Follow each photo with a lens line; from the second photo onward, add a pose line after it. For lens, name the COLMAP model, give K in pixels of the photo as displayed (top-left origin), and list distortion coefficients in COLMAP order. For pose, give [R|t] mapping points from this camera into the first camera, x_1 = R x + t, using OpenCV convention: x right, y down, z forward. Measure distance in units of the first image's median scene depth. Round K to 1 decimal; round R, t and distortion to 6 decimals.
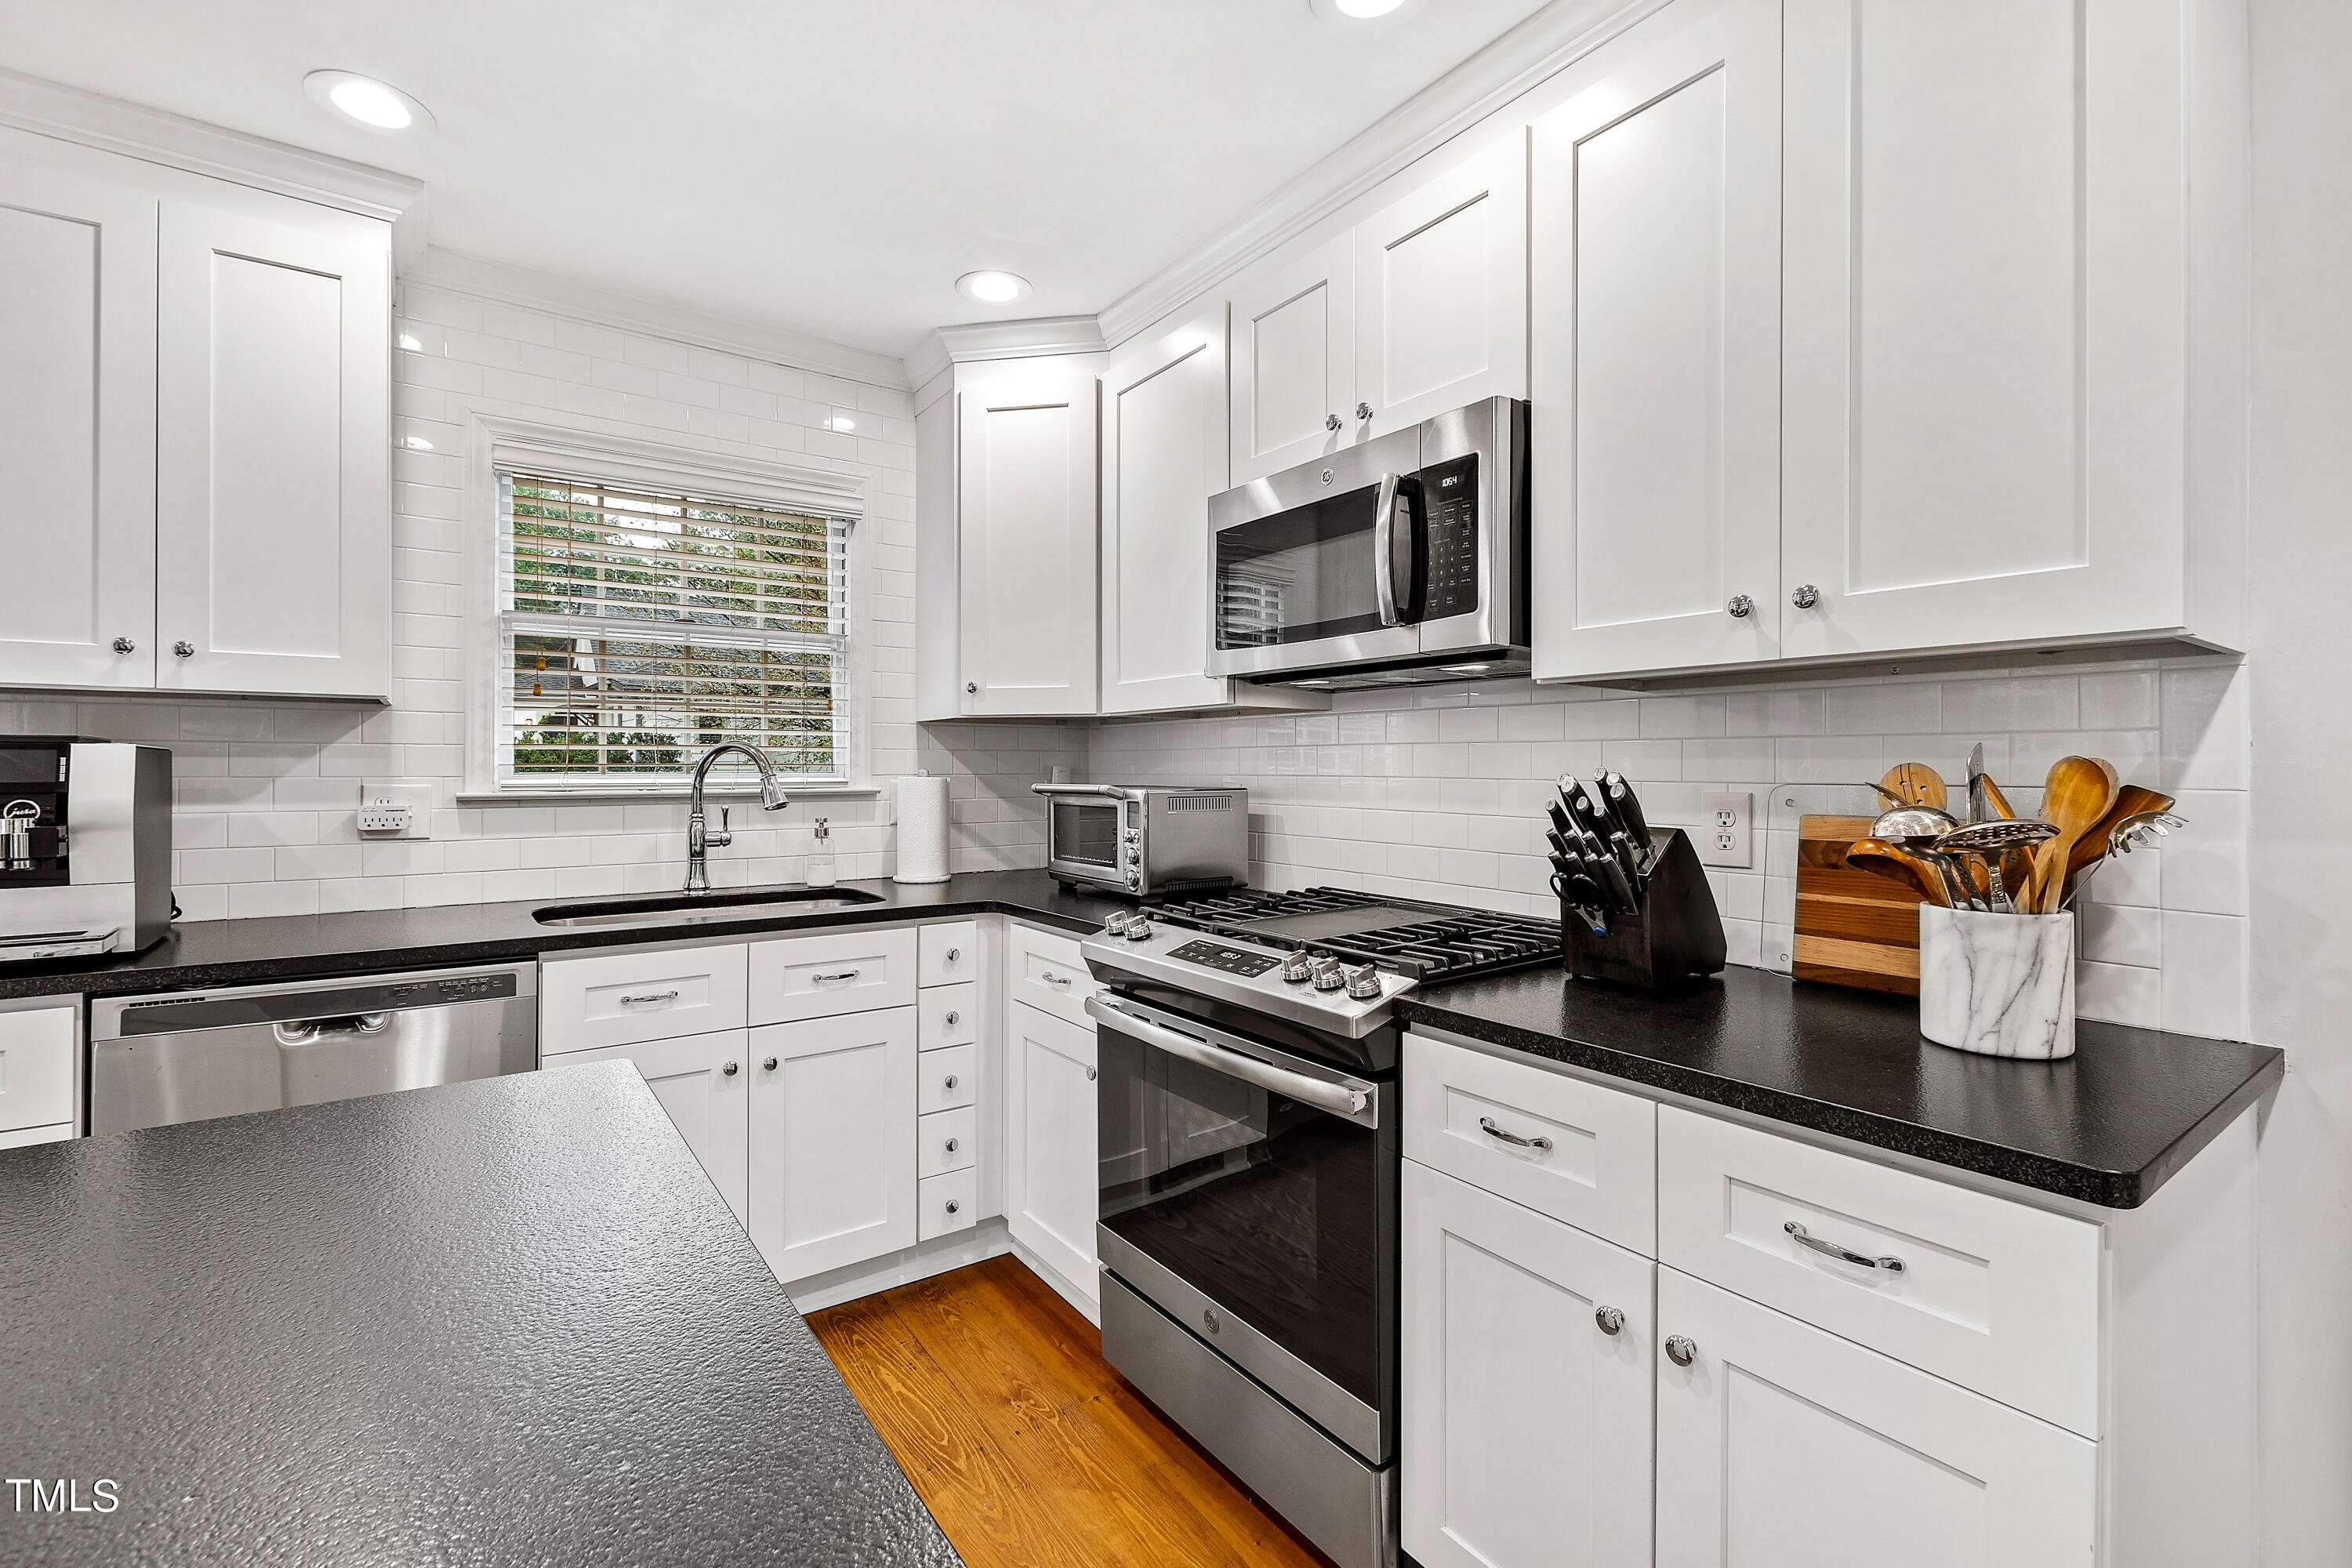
lens RADIAL K [[1043.1, 0, 1150.4], [0, 1043.1, 760.7], [0, 0, 1]] dist [0.007588, -0.003234]
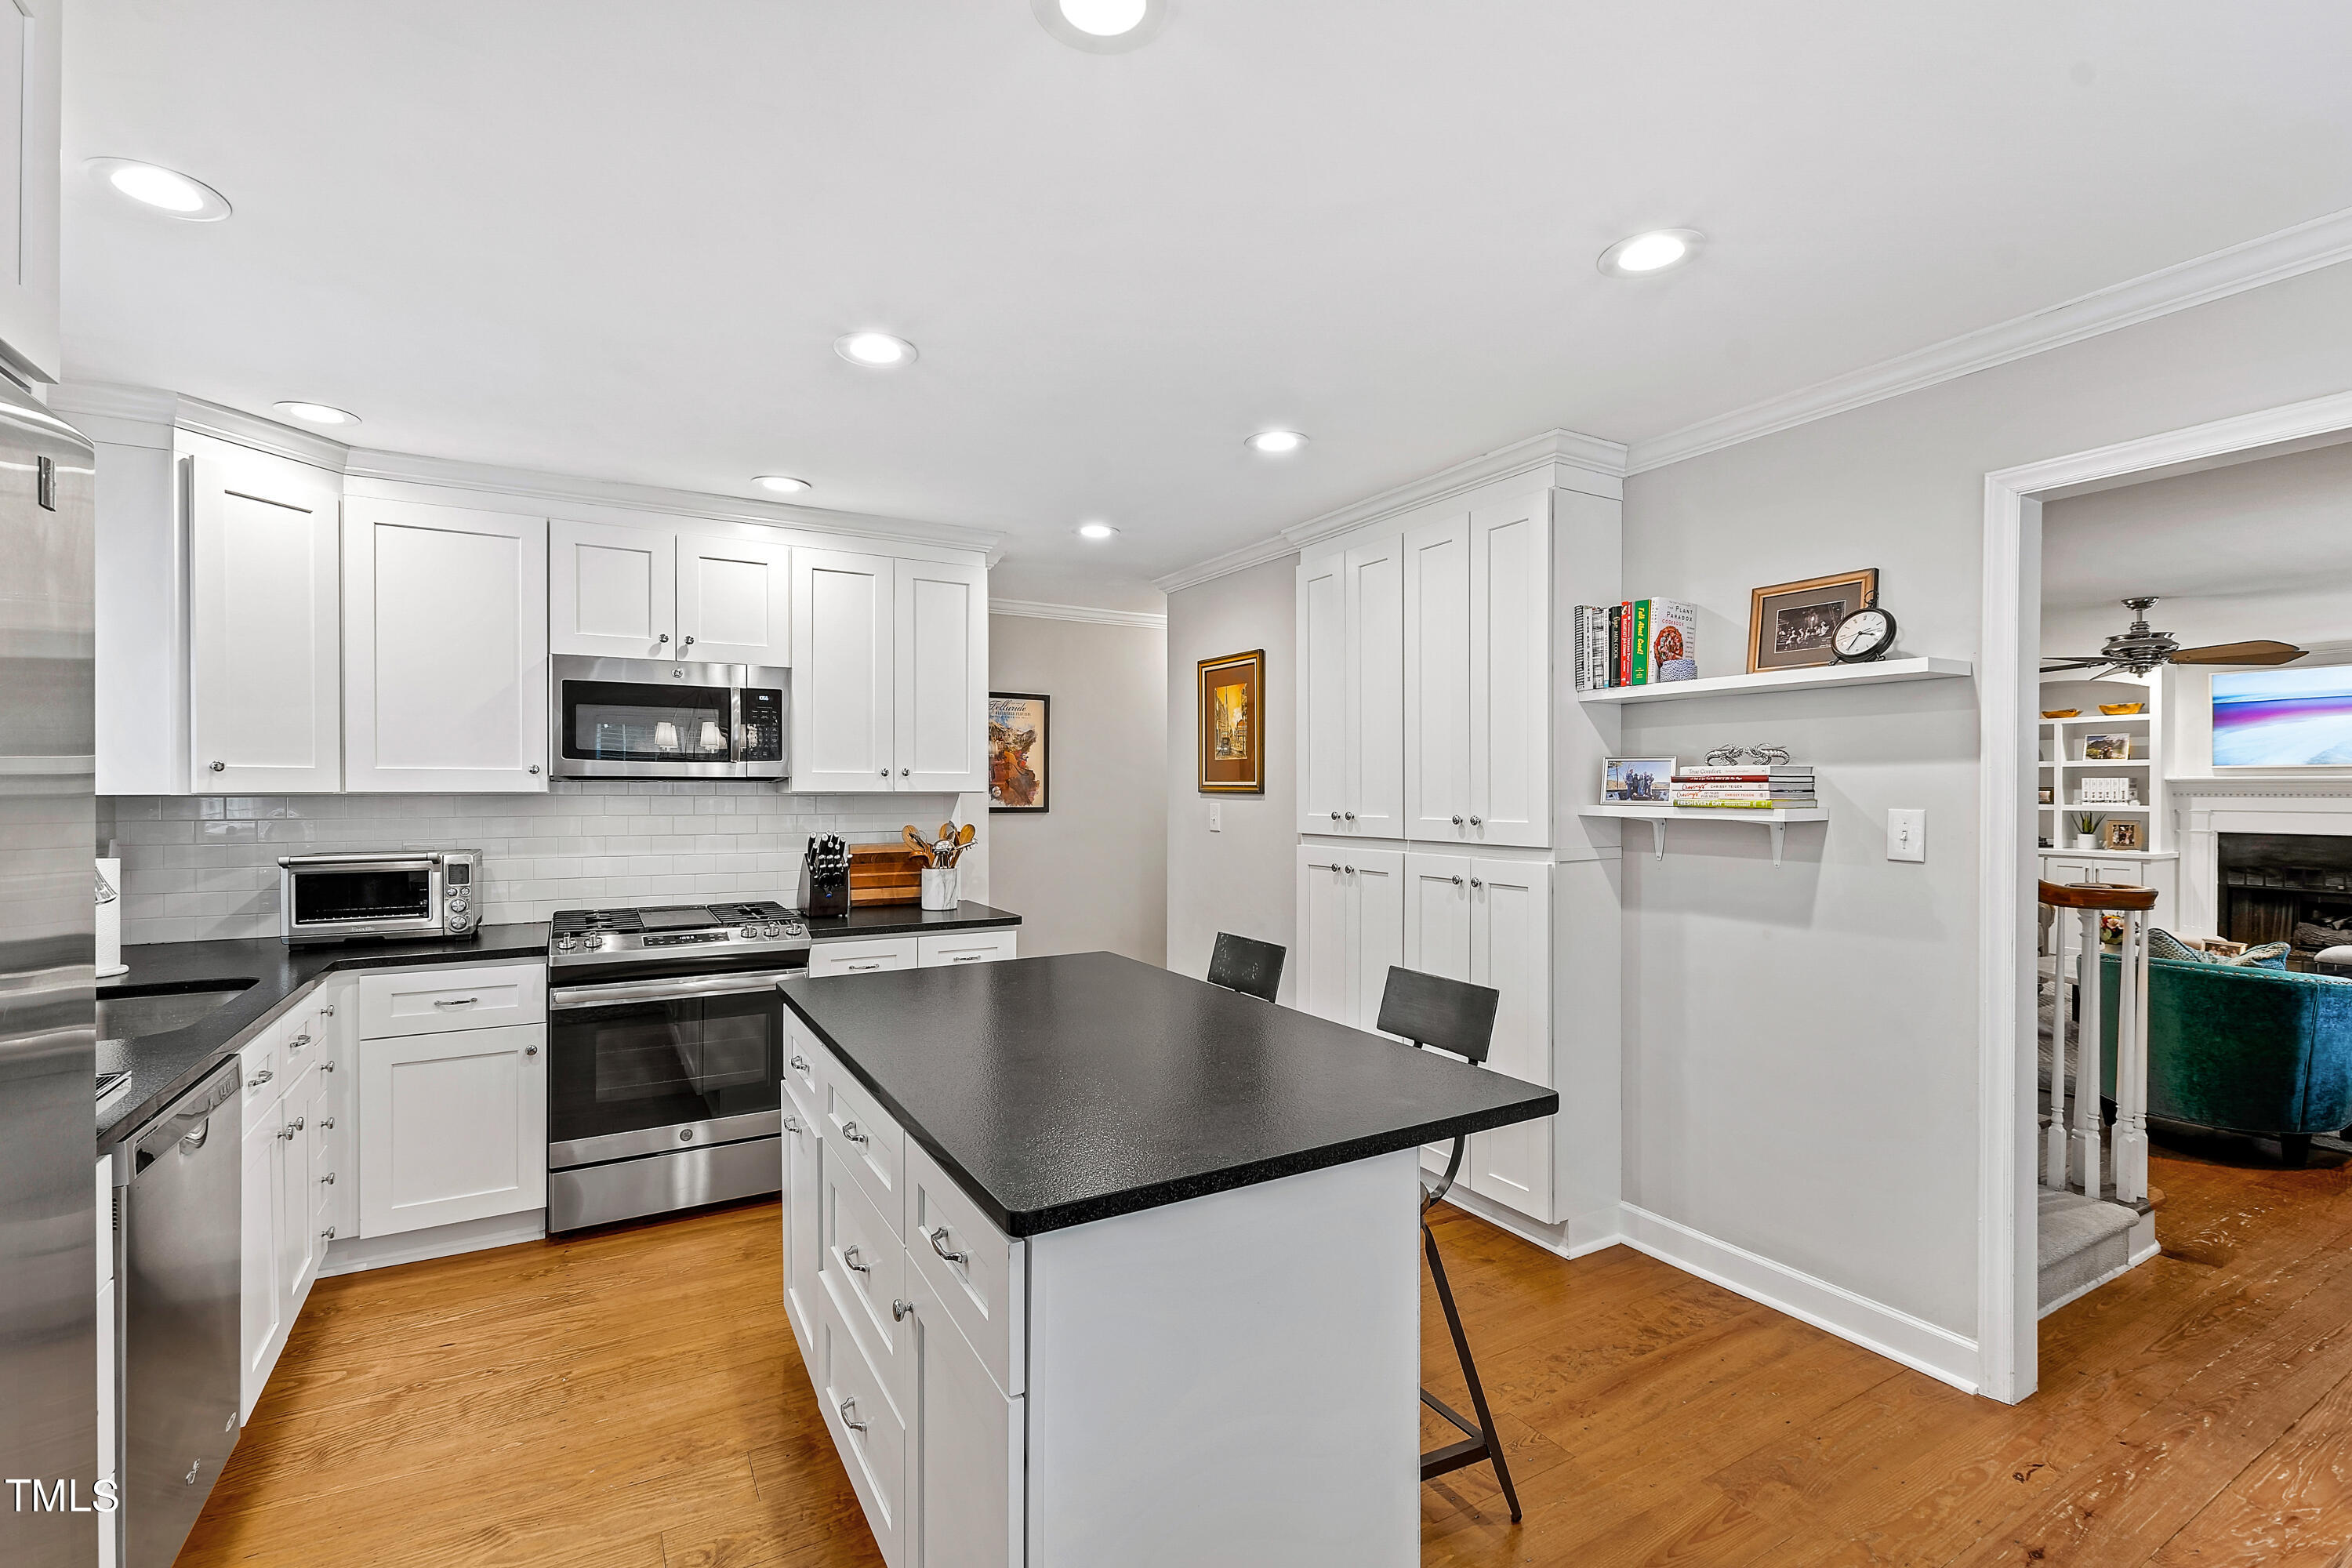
lens RADIAL K [[1043.1, 0, 1156.3], [0, 1043.1, 787.5], [0, 0, 1]] dist [0.007588, -0.003234]
pose [[0.098096, 0.000410, 0.995177, -1.356725], [-0.006778, 0.999977, 0.000257, -0.069729], [-0.995154, -0.006770, 0.098096, -0.005543]]
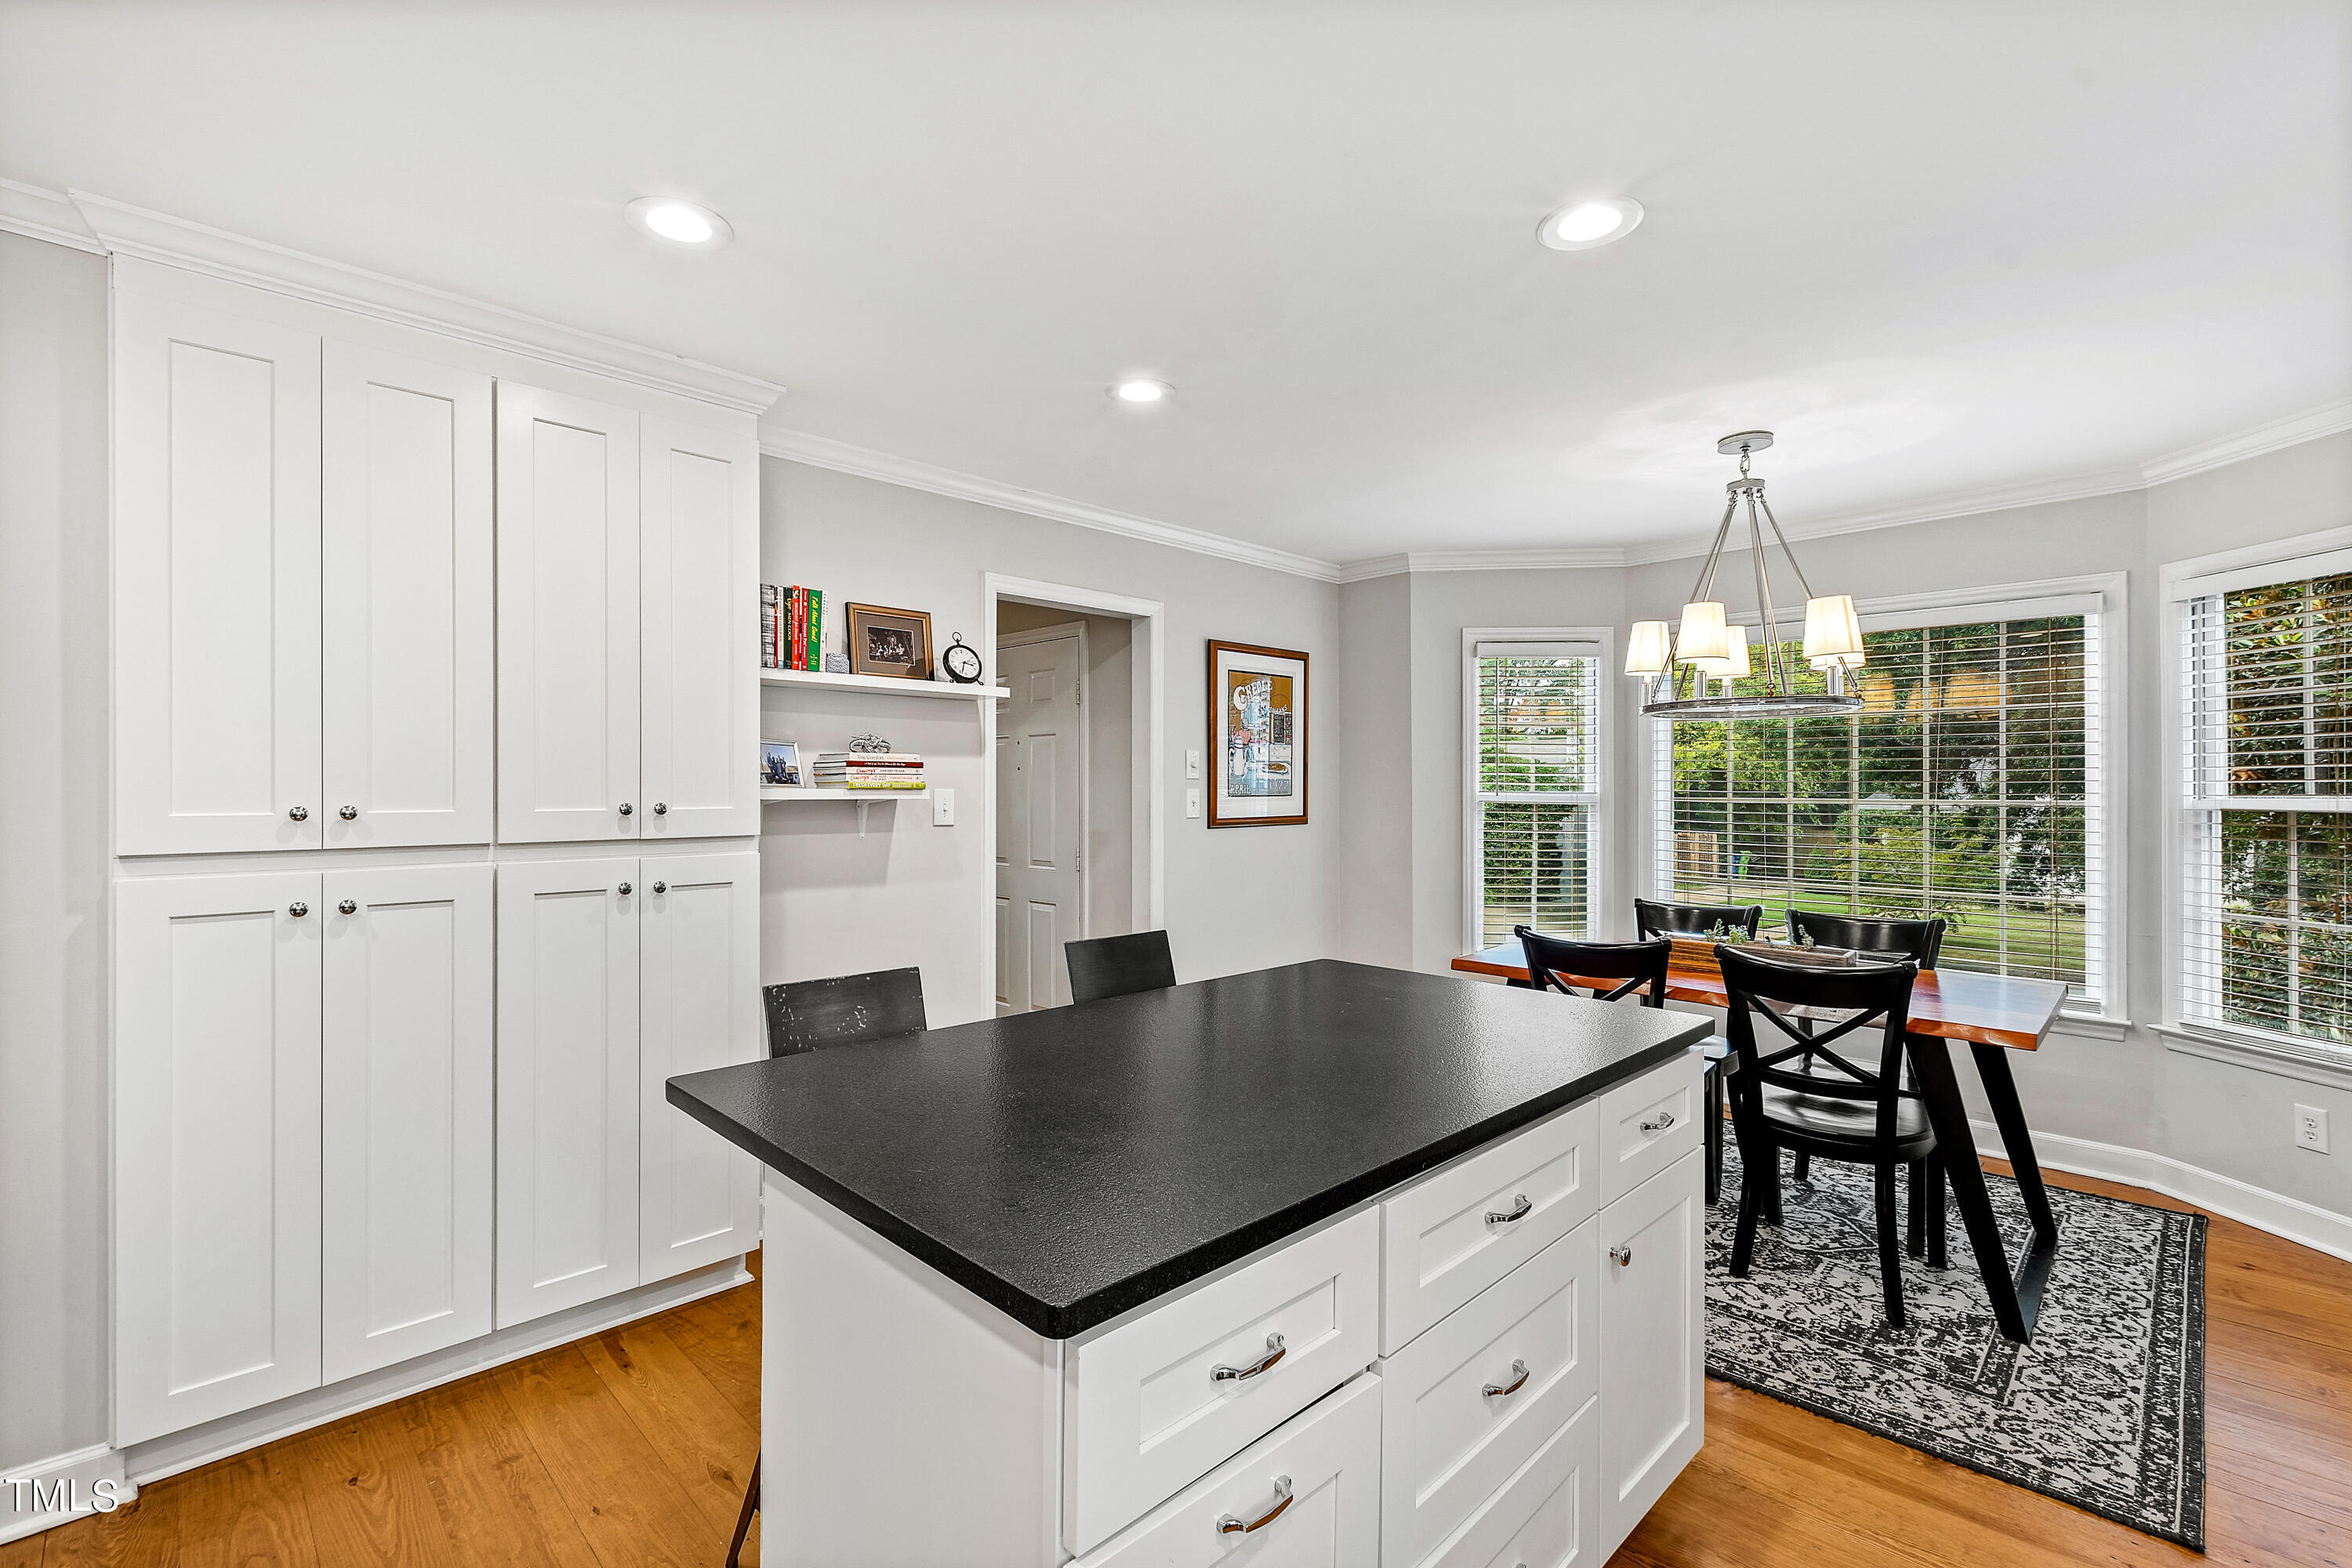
lens RADIAL K [[1043.1, 0, 1159.6], [0, 1043.1, 787.4], [0, 0, 1]] dist [0.007588, -0.003234]
pose [[-0.989058, -0.002218, -0.147508, -0.240378], [-0.001063, 0.999968, -0.007908, -0.042010], [0.147521, -0.007665, -0.989029, 0.916623]]
